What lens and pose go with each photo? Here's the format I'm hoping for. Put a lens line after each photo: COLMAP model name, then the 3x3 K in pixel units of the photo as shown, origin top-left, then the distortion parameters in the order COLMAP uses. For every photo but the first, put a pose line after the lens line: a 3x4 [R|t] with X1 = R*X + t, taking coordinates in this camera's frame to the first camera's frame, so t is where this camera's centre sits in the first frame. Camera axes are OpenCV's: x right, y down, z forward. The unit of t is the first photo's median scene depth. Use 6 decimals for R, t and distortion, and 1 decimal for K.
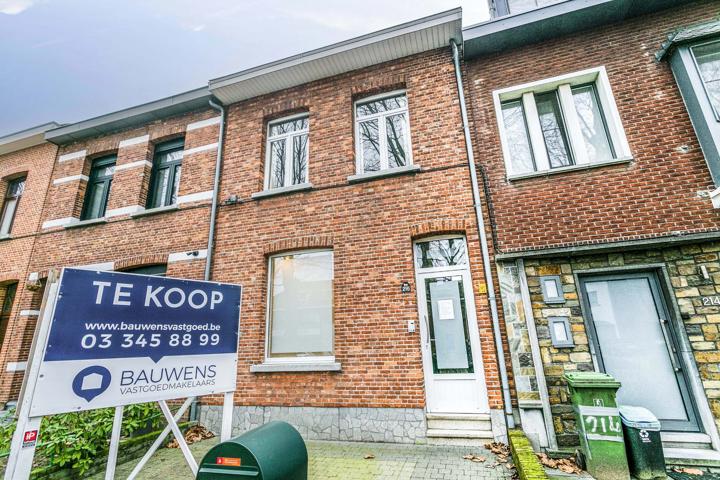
lens RADIAL K [[344.6, 0, 357.5], [0, 344.6, 240.1], [0, 0, 1]] dist [0.002641, 0.003287]
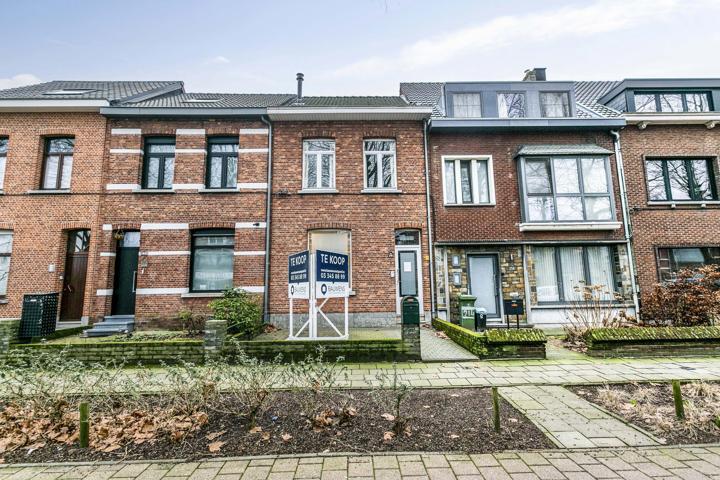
lens RADIAL K [[344.6, 0, 362.2], [0, 344.6, 239.6], [0, 0, 1]] dist [0.002641, 0.003287]
pose [[0.949702, 0.065558, 0.306215, -0.613673], [-0.108900, 0.985950, 0.126662, -0.178308], [-0.293609, -0.153638, 0.943498, -0.785178]]
